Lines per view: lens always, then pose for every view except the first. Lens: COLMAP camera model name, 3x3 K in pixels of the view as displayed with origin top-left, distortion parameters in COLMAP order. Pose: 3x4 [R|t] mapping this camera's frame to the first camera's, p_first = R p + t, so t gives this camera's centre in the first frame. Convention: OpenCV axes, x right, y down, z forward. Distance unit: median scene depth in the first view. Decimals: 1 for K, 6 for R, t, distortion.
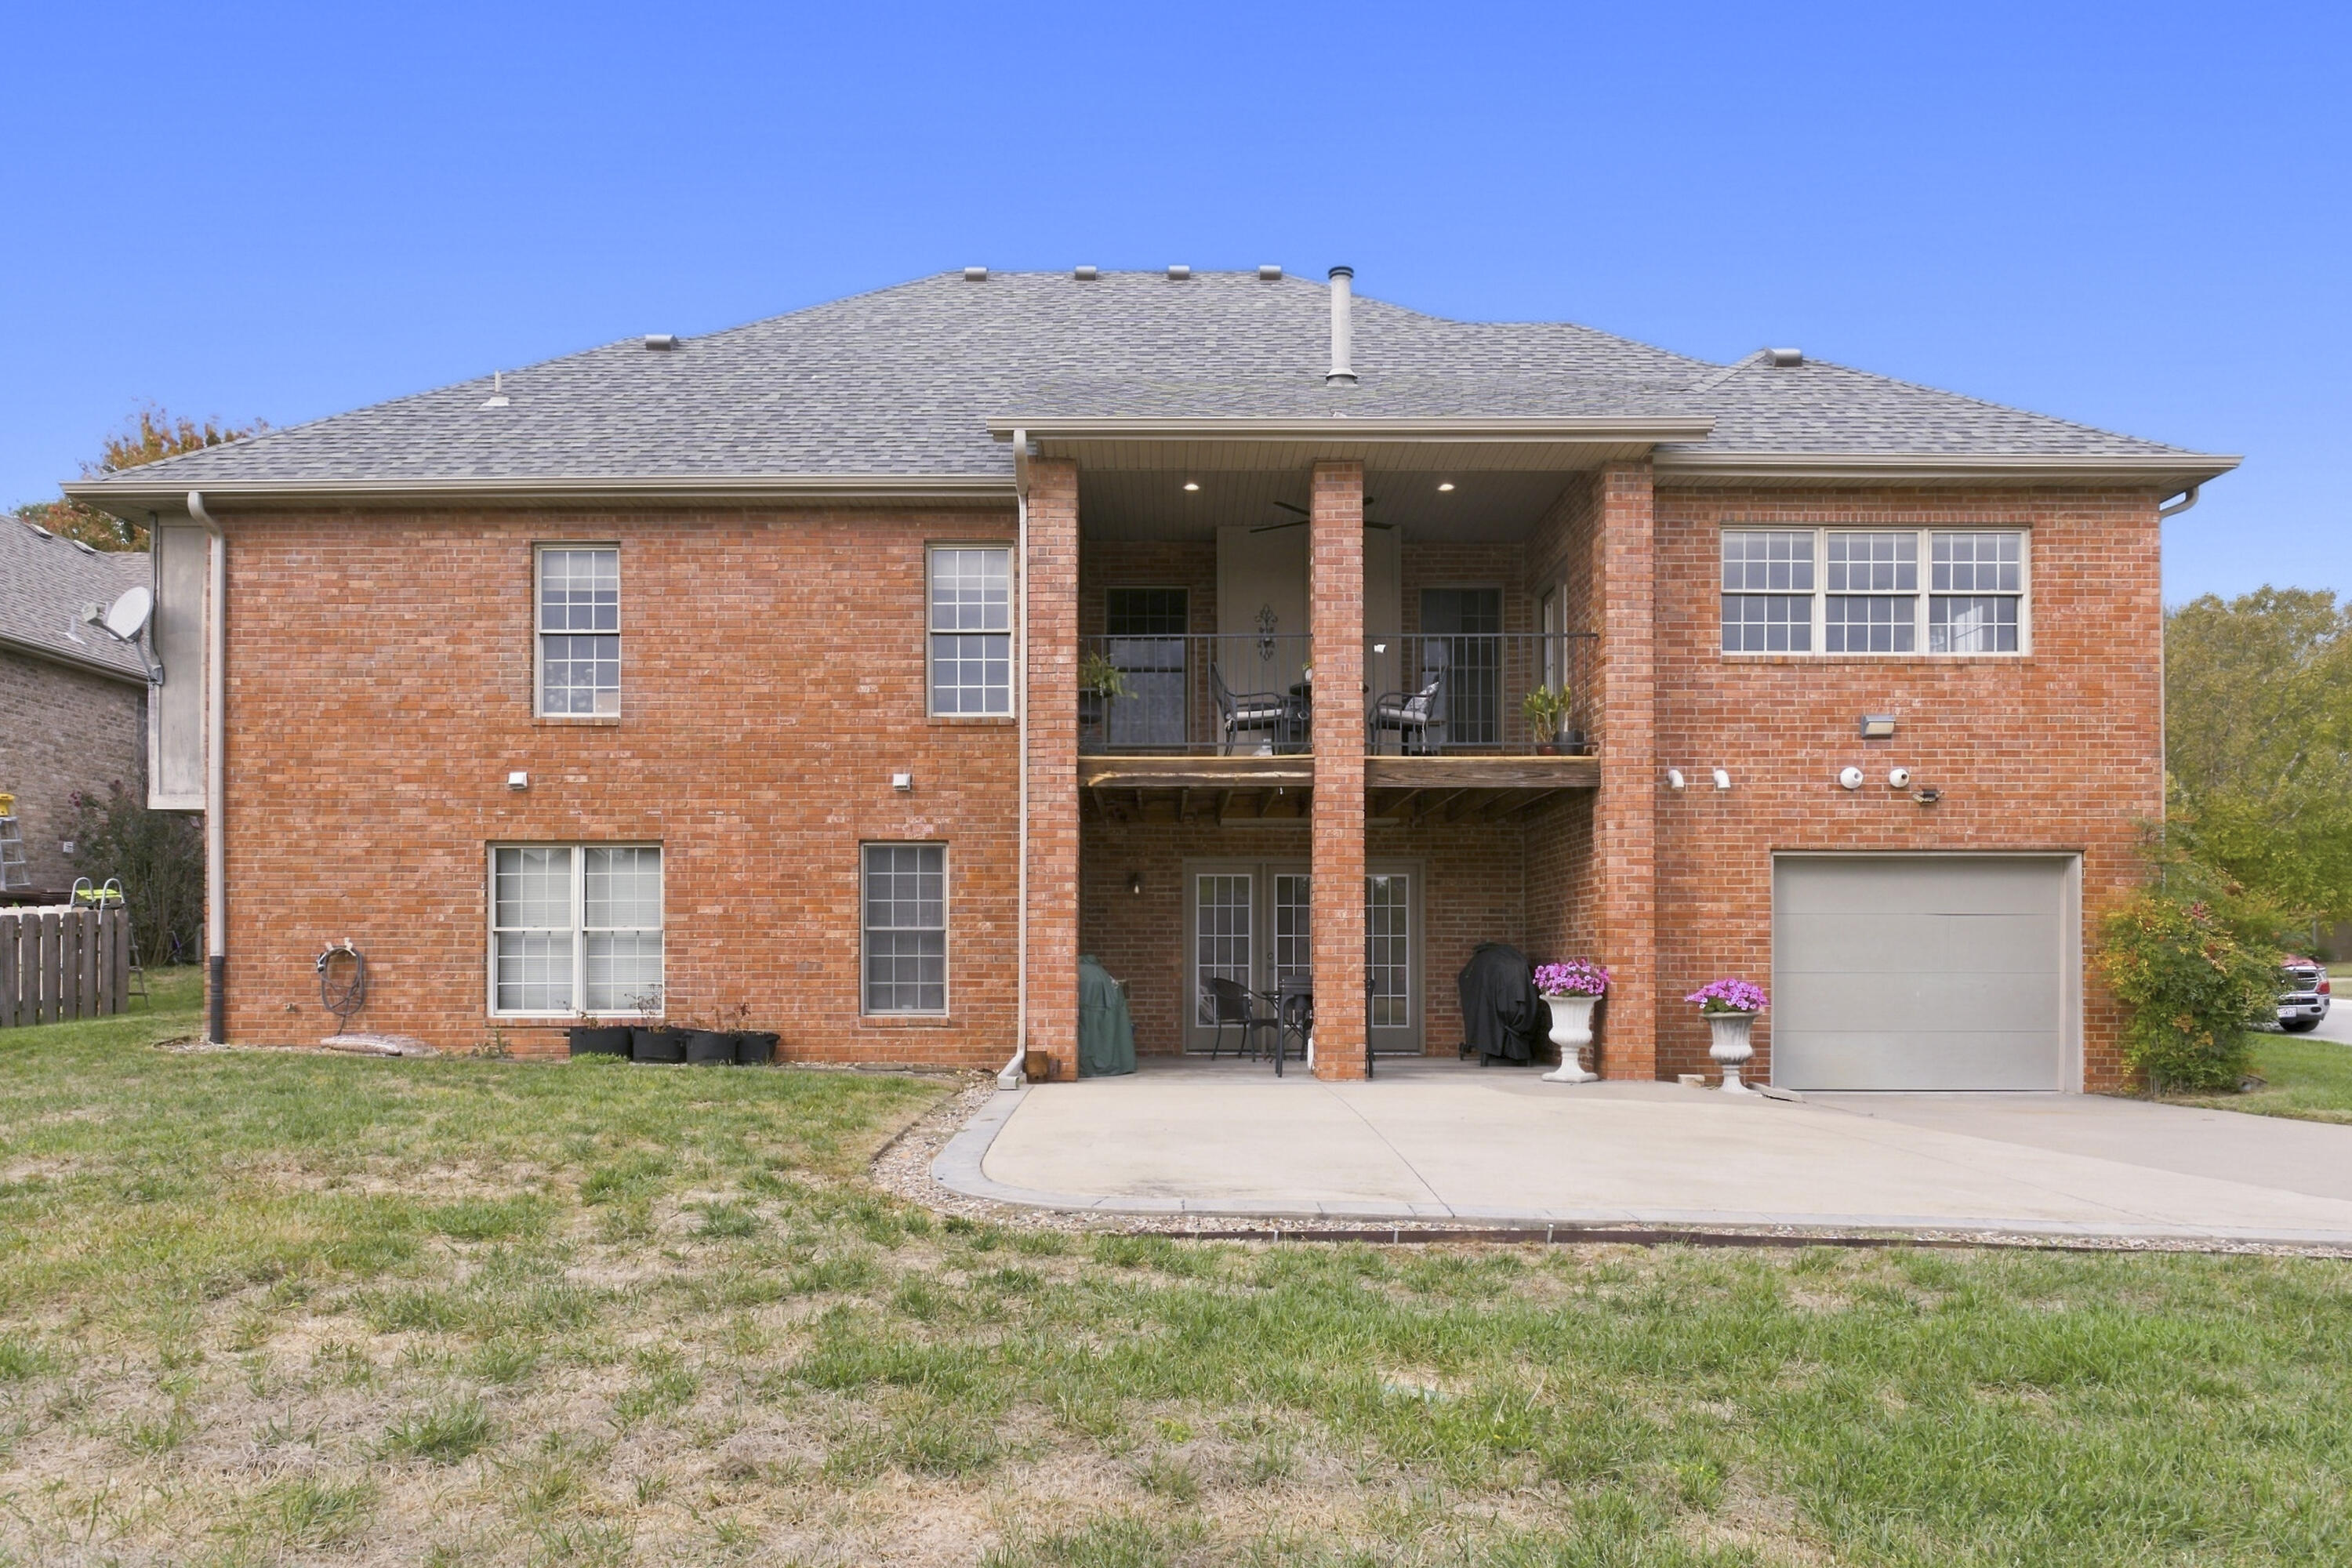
lens RADIAL K [[1556.0, 0, 1182.4], [0, 1556.0, 760.8], [0, 0, 1]] dist [0.000866, -0.000109]
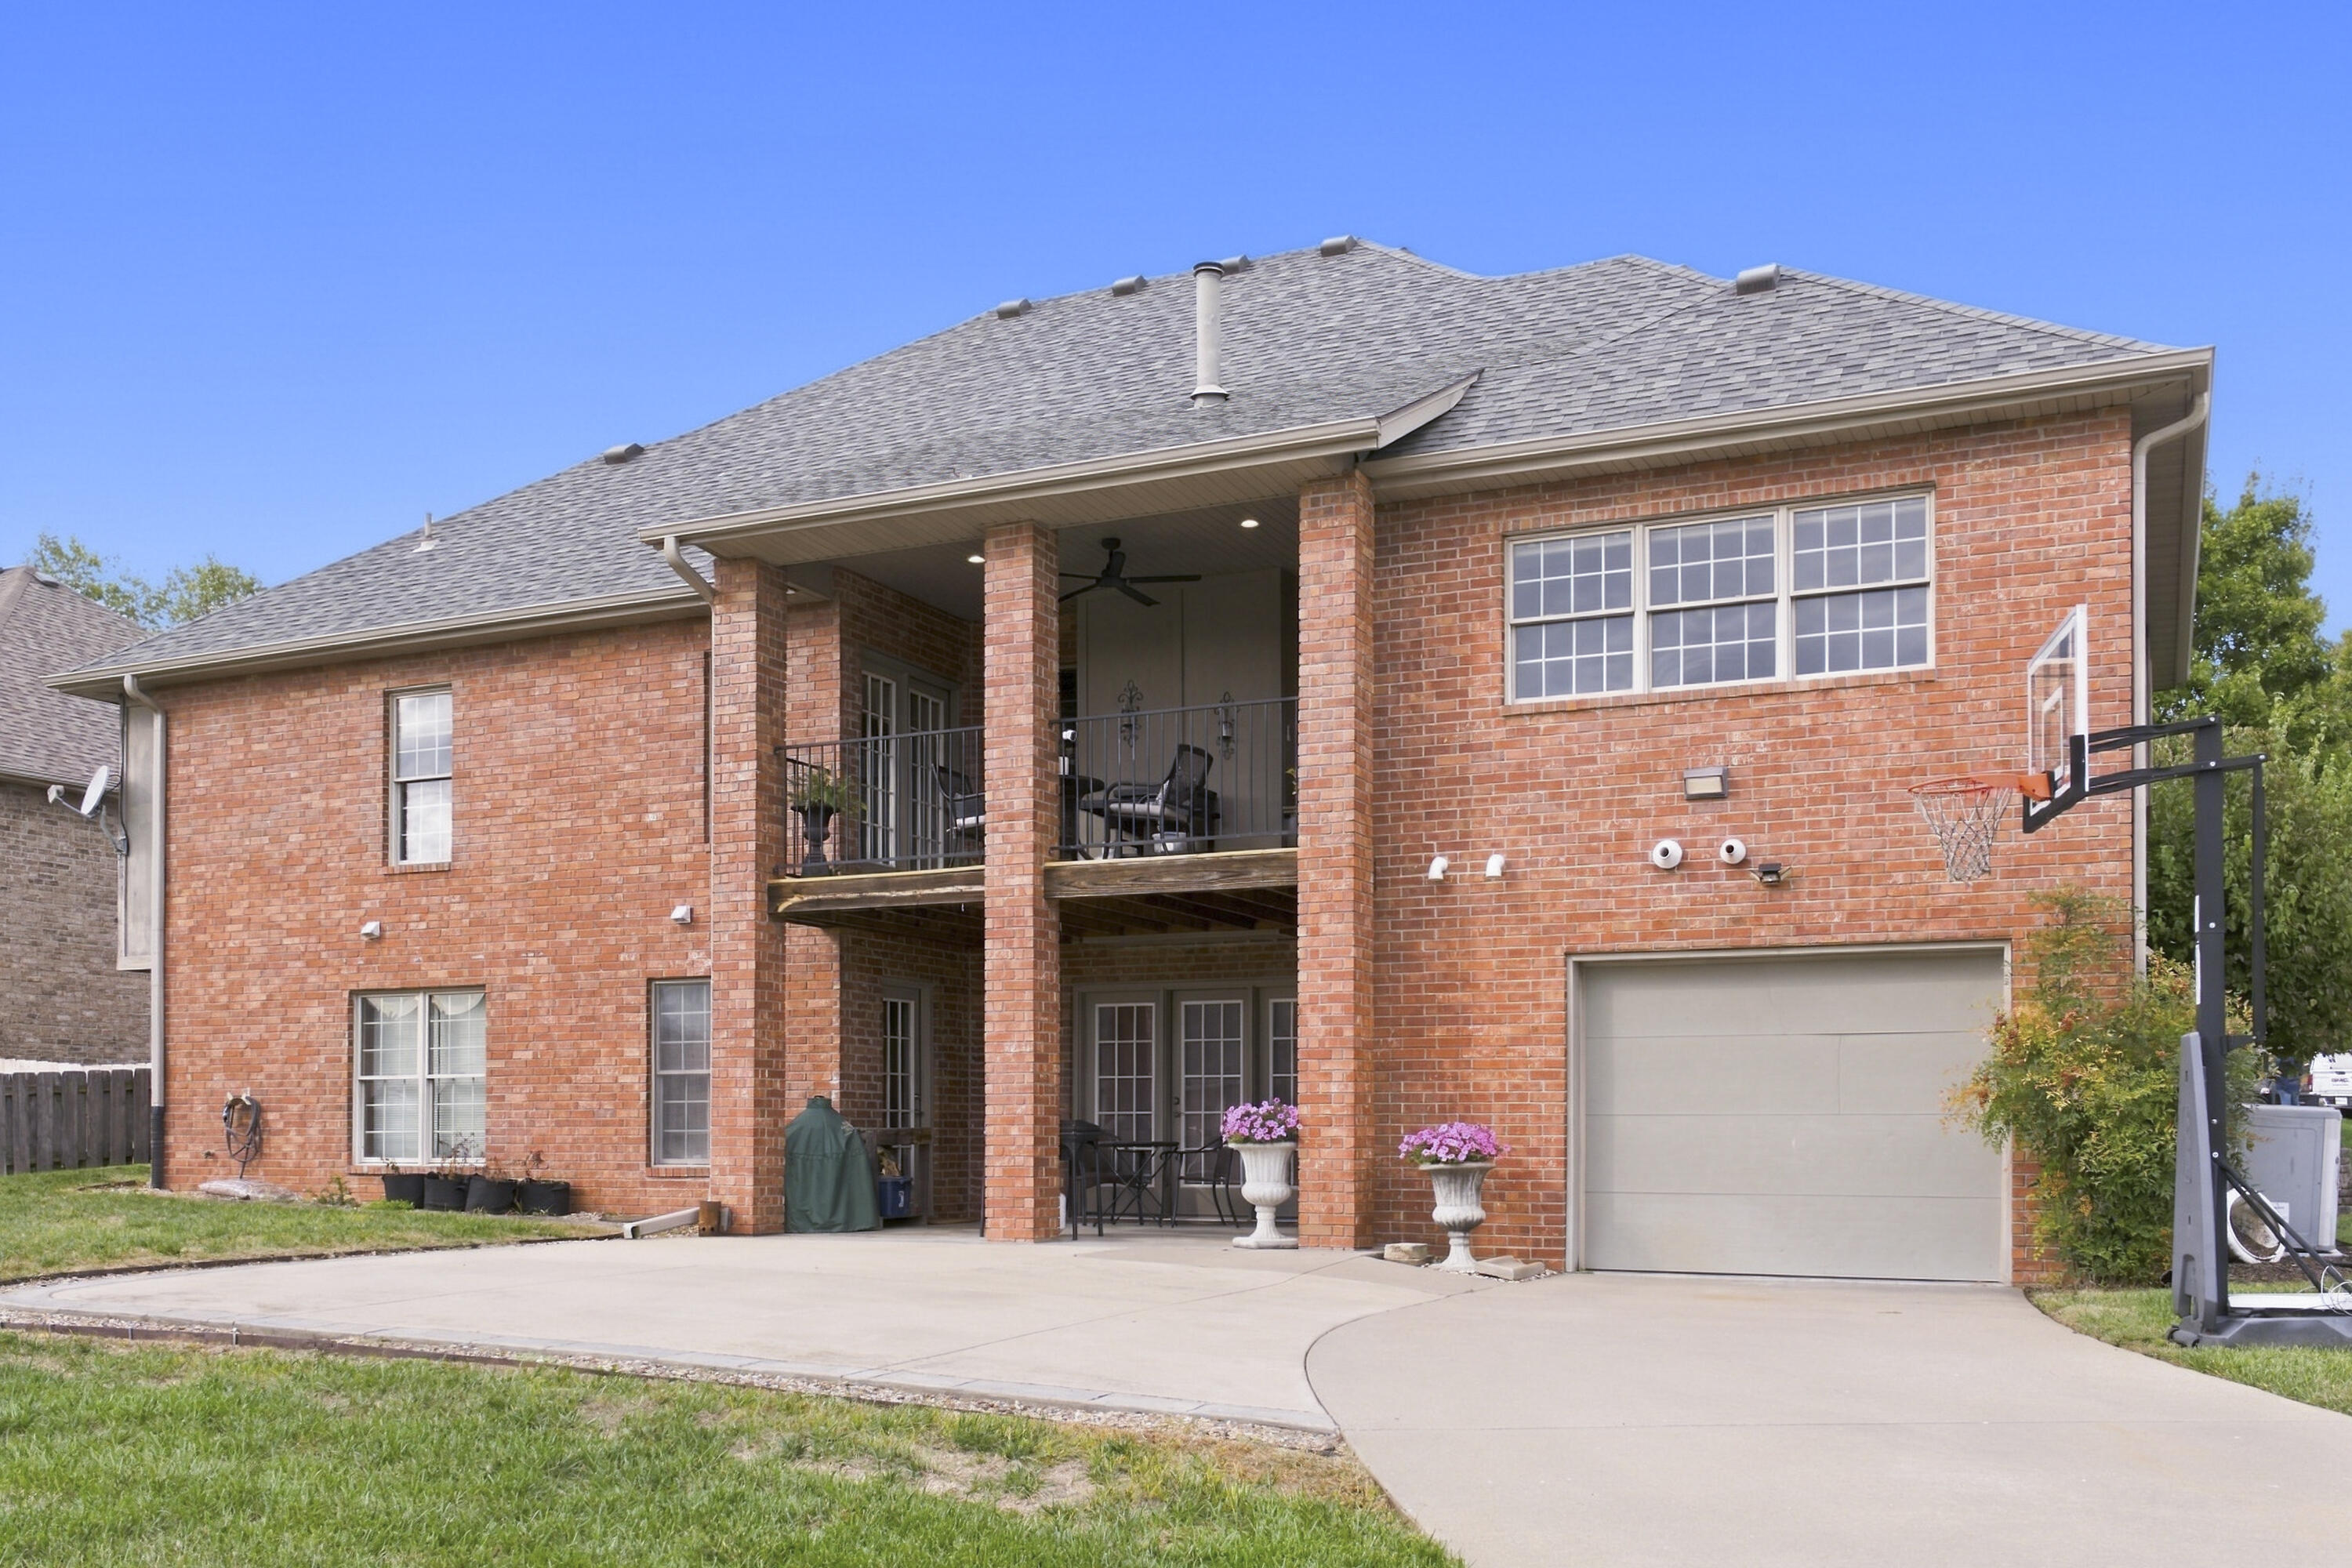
lens RADIAL K [[2126.0, 0, 1175.5], [0, 2126.0, 809.3], [0, 0, 1]] dist [0.008987, 0.000000]
pose [[0.903557, -0.065009, -0.423507, 0.639326], [0.056236, 0.997866, -0.033195, 0.009828], [0.424761, 0.006178, 0.905284, -0.028546]]
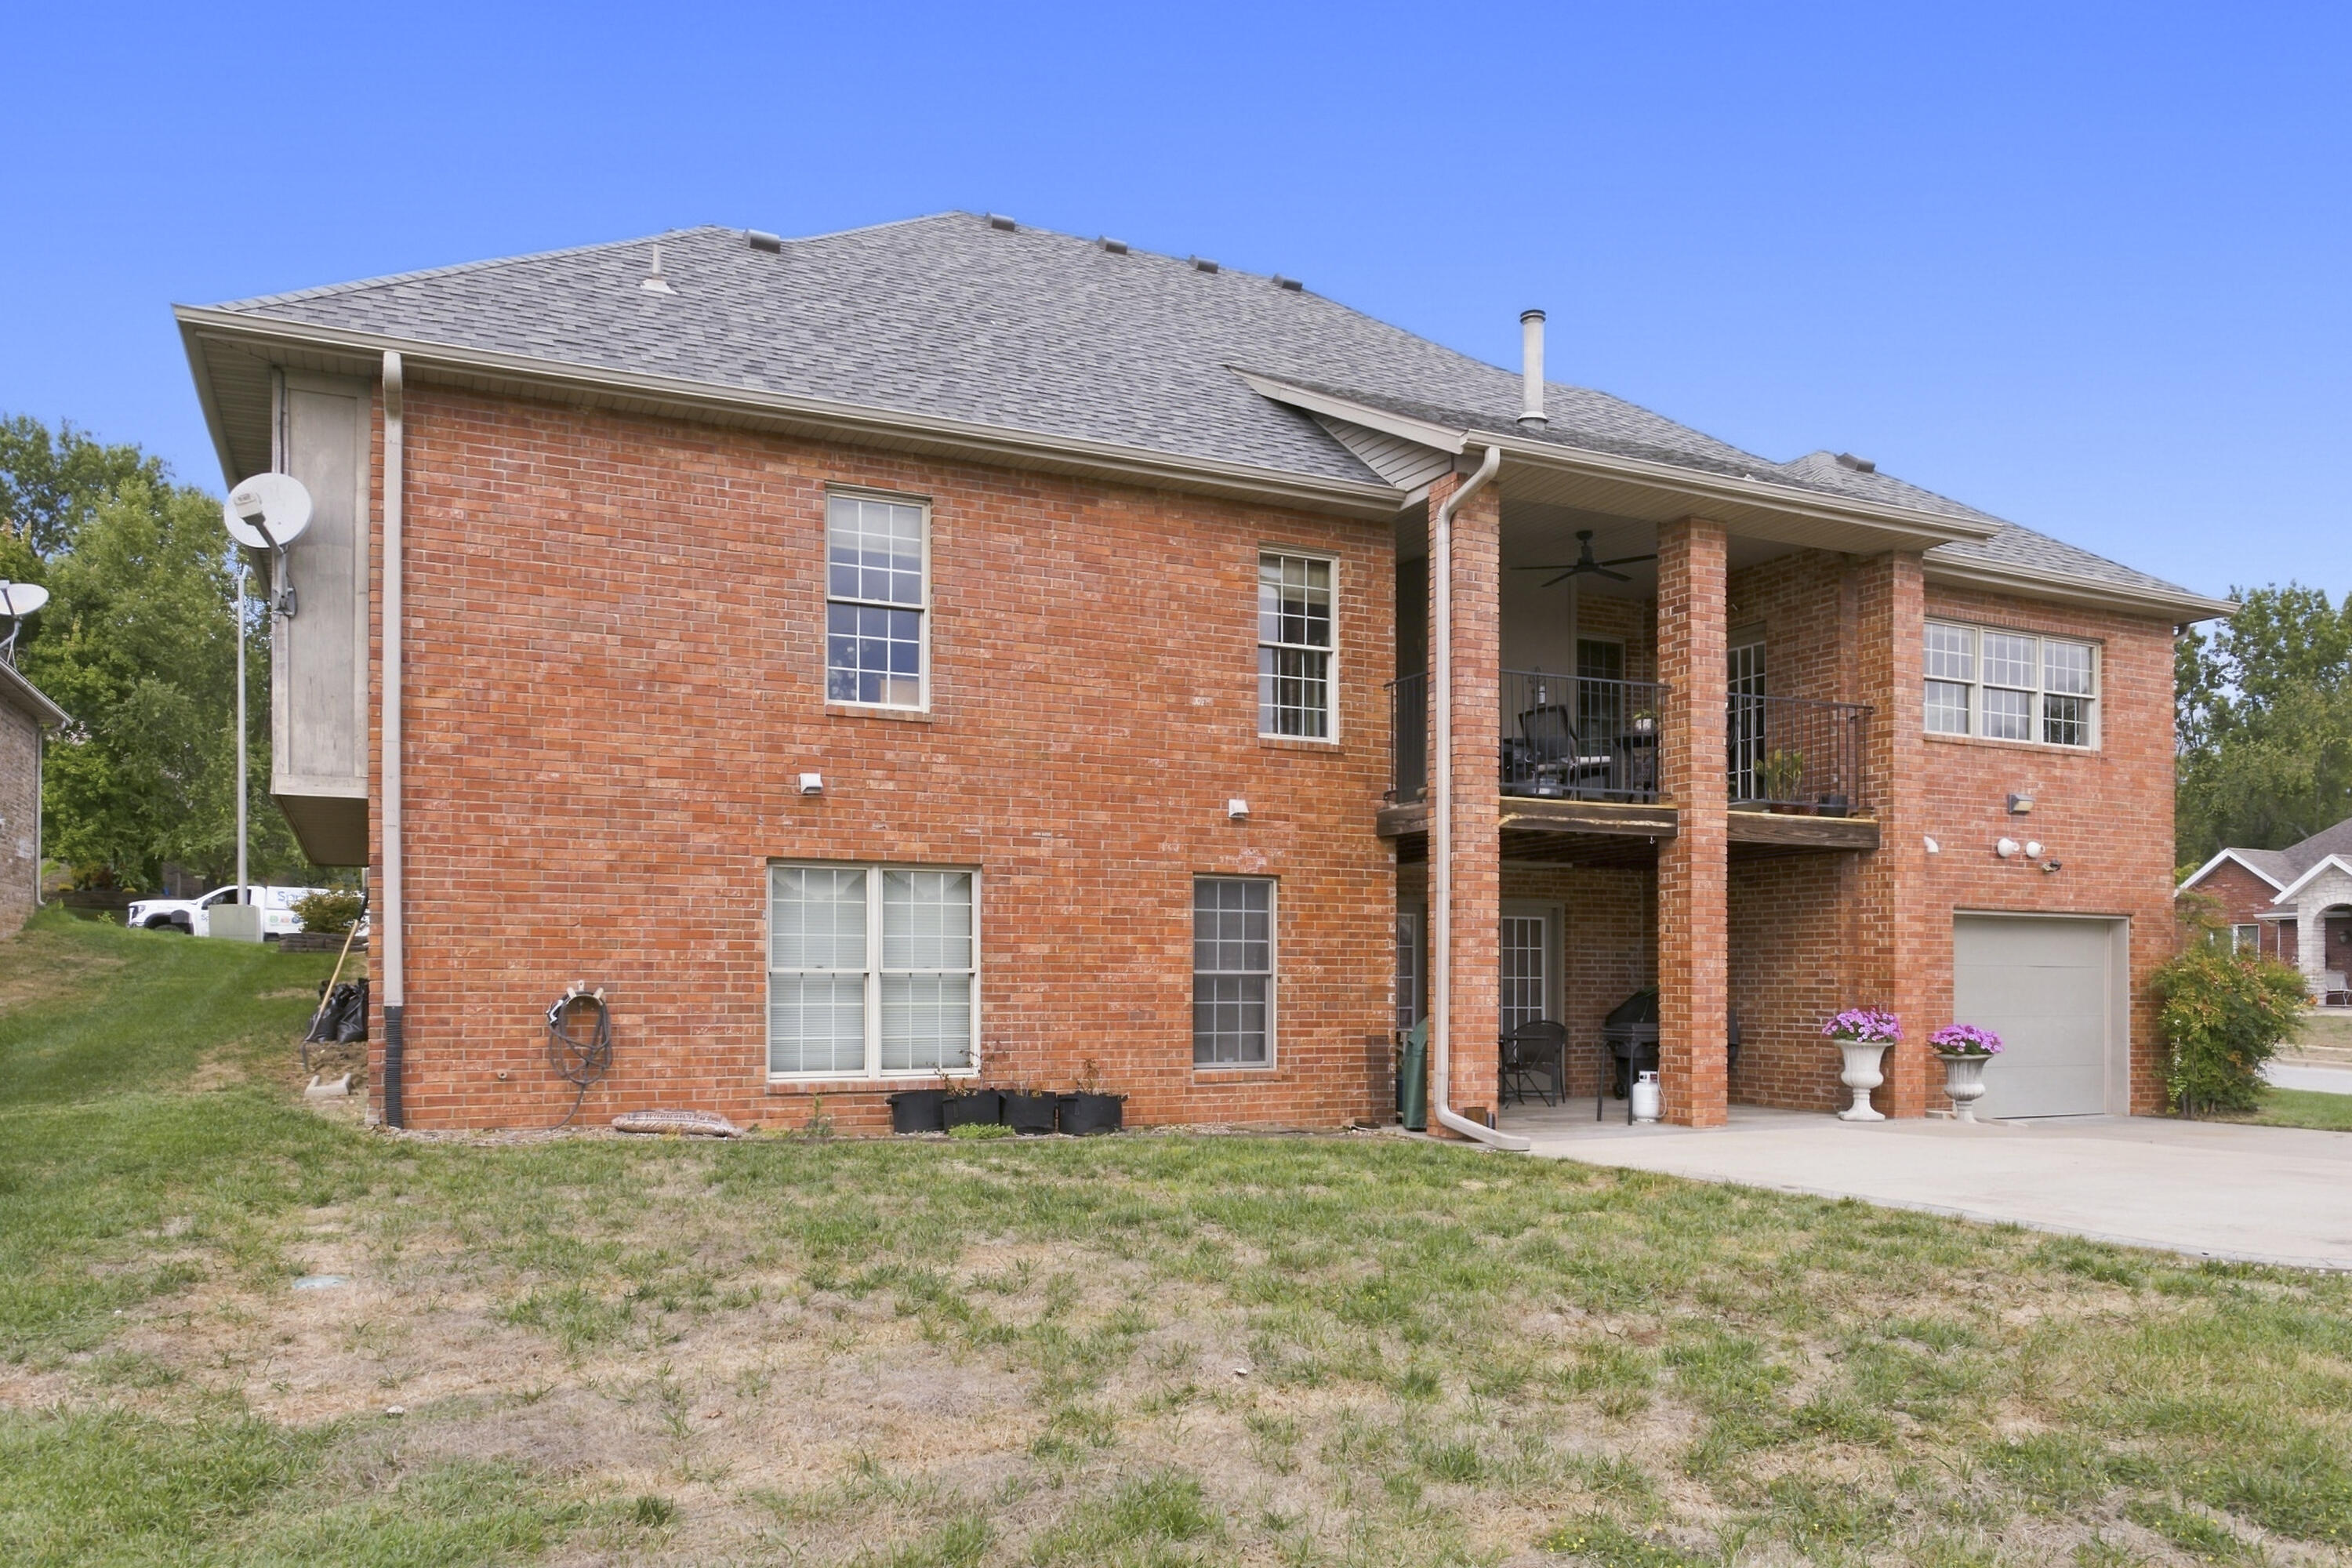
lens RADIAL K [[1556.0, 0, 1193.3], [0, 1556.0, 774.6], [0, 0, 1]] dist [0.000866, -0.000109]
pose [[0.907453, 0.058777, 0.416023, -0.586186], [-0.061662, 0.998076, -0.006509, 0.001591], [-0.415605, -0.019747, 0.909331, 0.199303]]
